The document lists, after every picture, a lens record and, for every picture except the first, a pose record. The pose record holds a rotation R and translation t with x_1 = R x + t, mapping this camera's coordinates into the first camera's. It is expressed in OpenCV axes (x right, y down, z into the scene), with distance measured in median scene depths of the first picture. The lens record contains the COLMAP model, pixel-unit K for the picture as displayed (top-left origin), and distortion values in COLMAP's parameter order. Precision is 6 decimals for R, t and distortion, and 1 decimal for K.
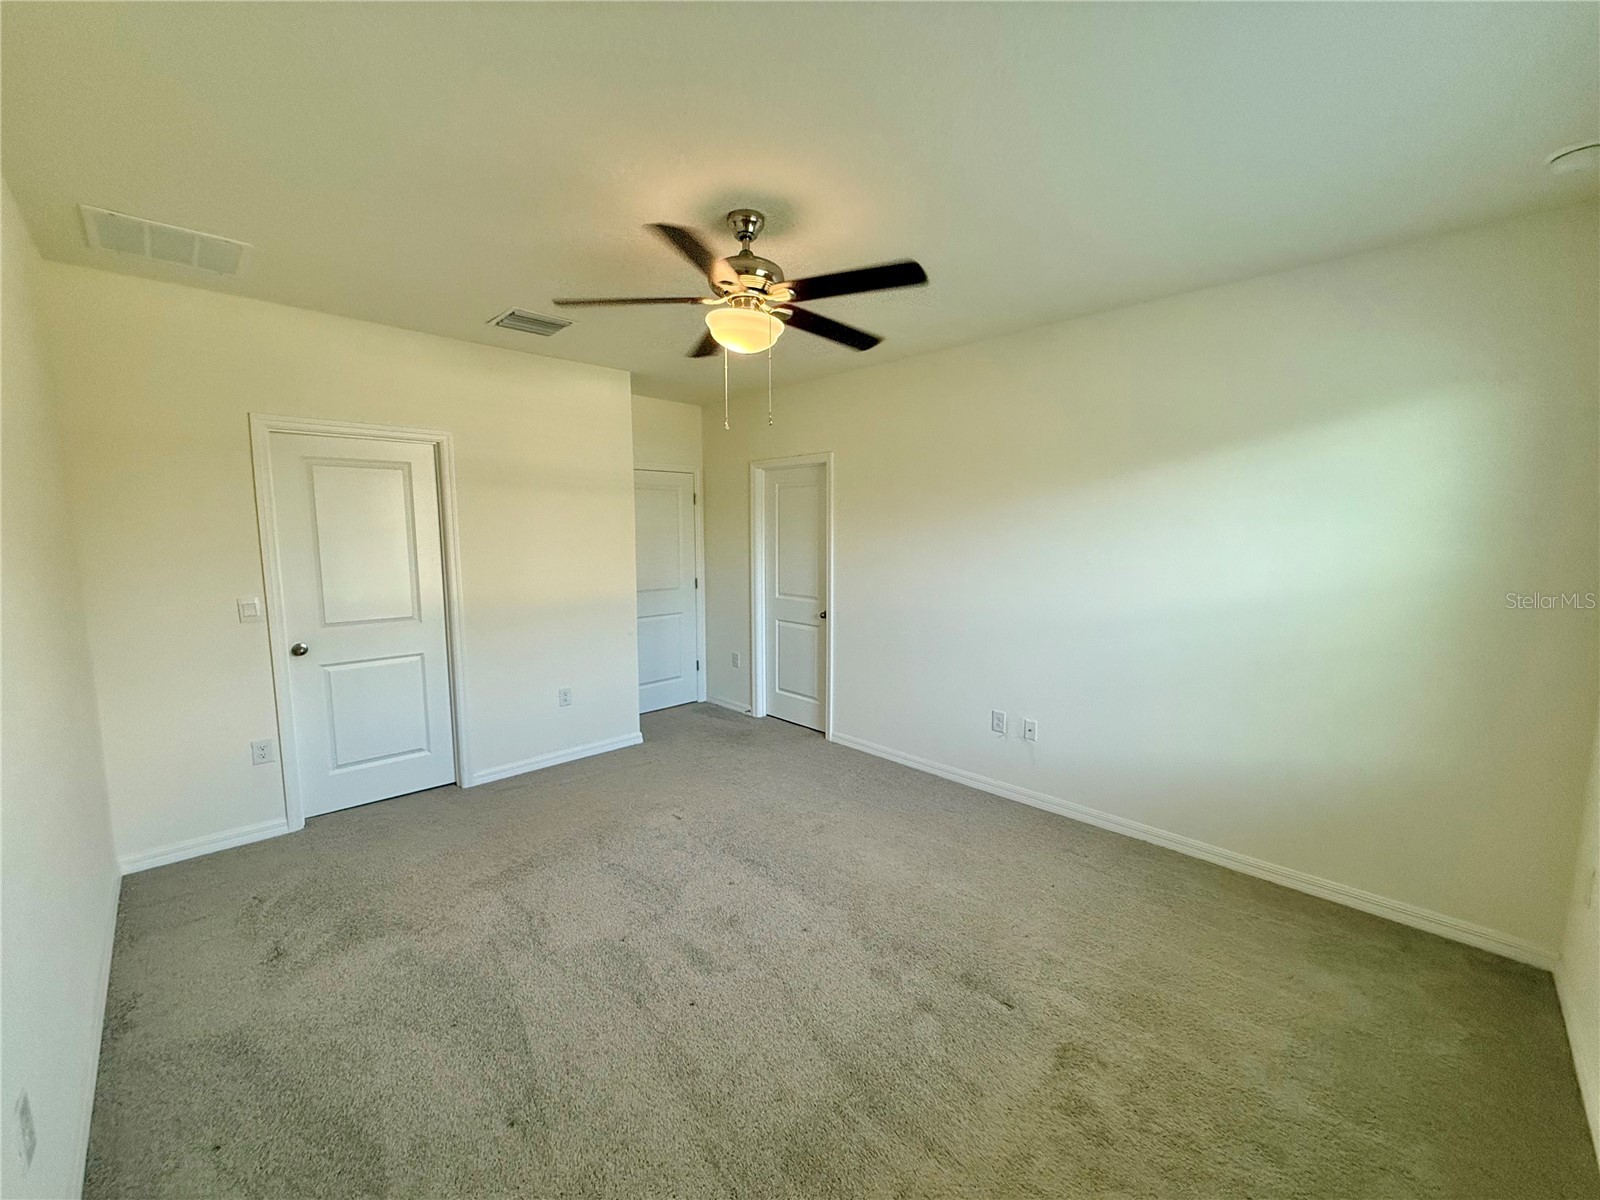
lens RADIAL K [[635.5, 0, 789.4], [0, 635.5, 602.3], [0, 0, 1]] dist [0.000044, -0.000163]
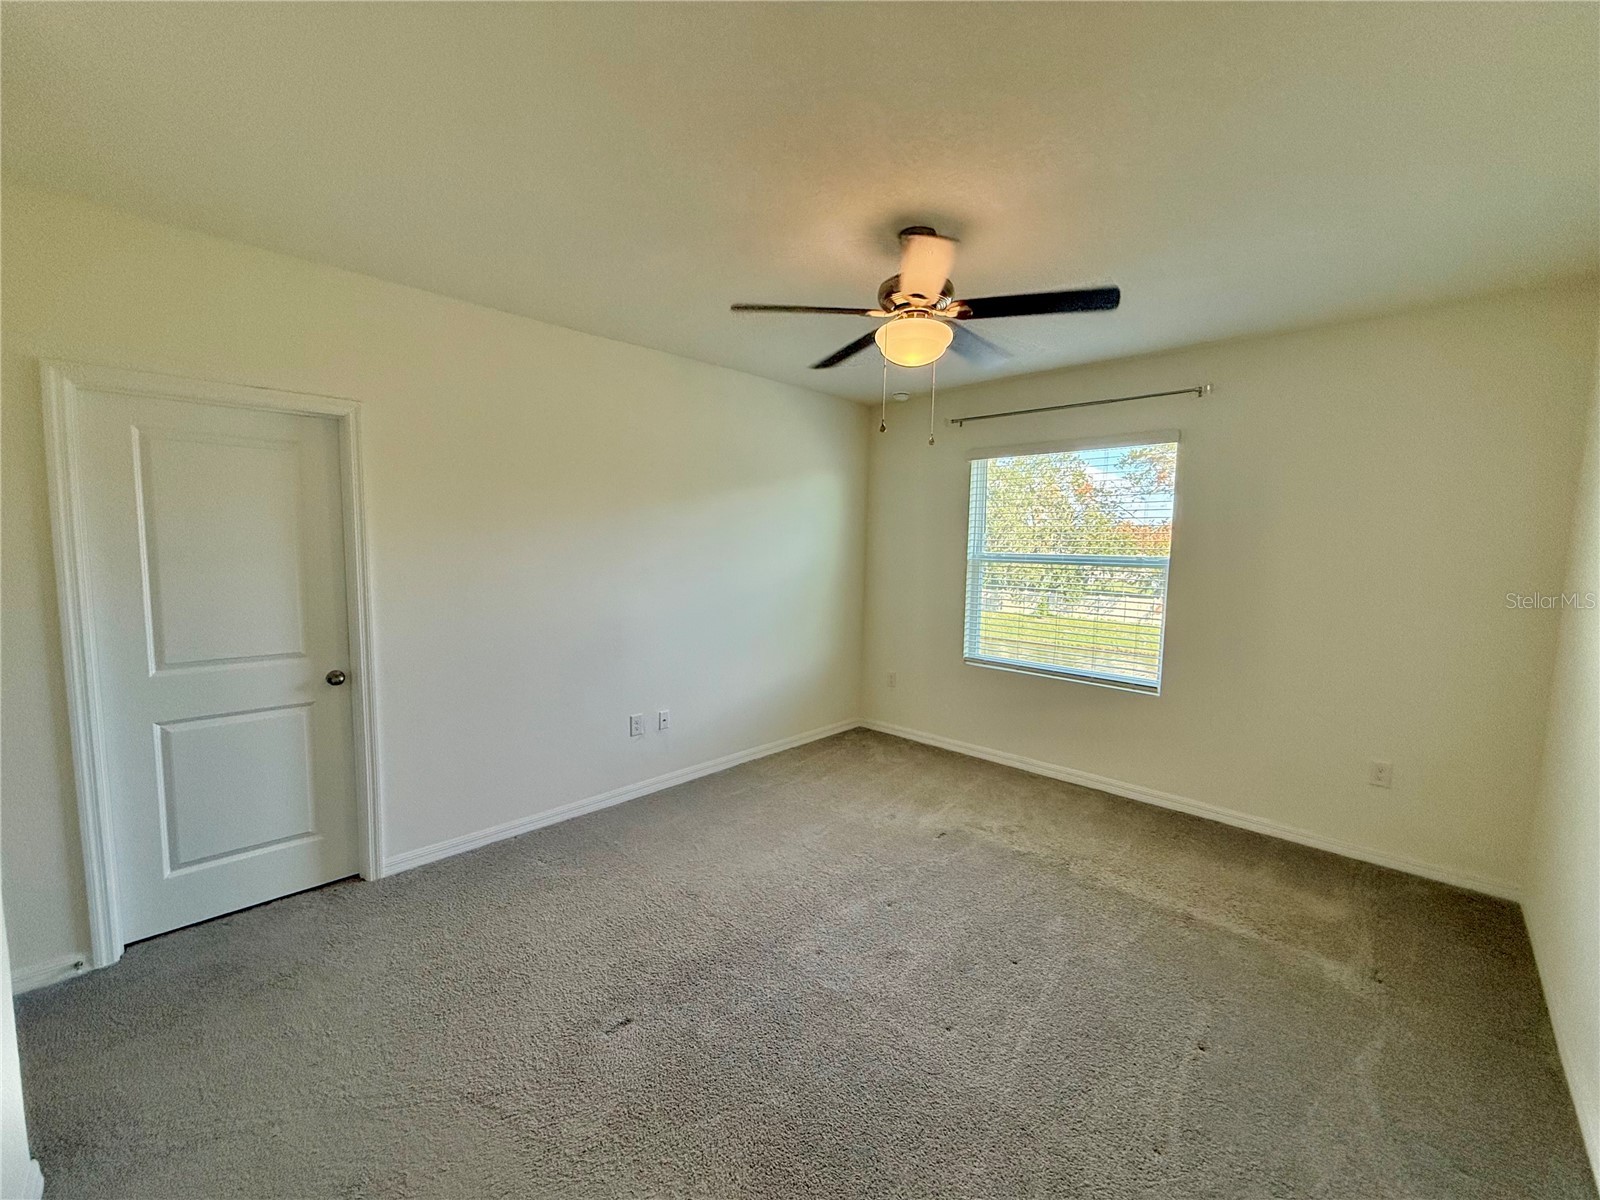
lens RADIAL K [[635.5, 0, 788.6], [0, 635.5, 598.7], [0, 0, 1]] dist [0.000044, -0.000163]
pose [[-0.023296, -0.093599, 0.995337, -0.663063], [0.101212, 0.990271, 0.095491, -0.083269], [-0.994592, 0.102965, -0.013596, 0.750029]]
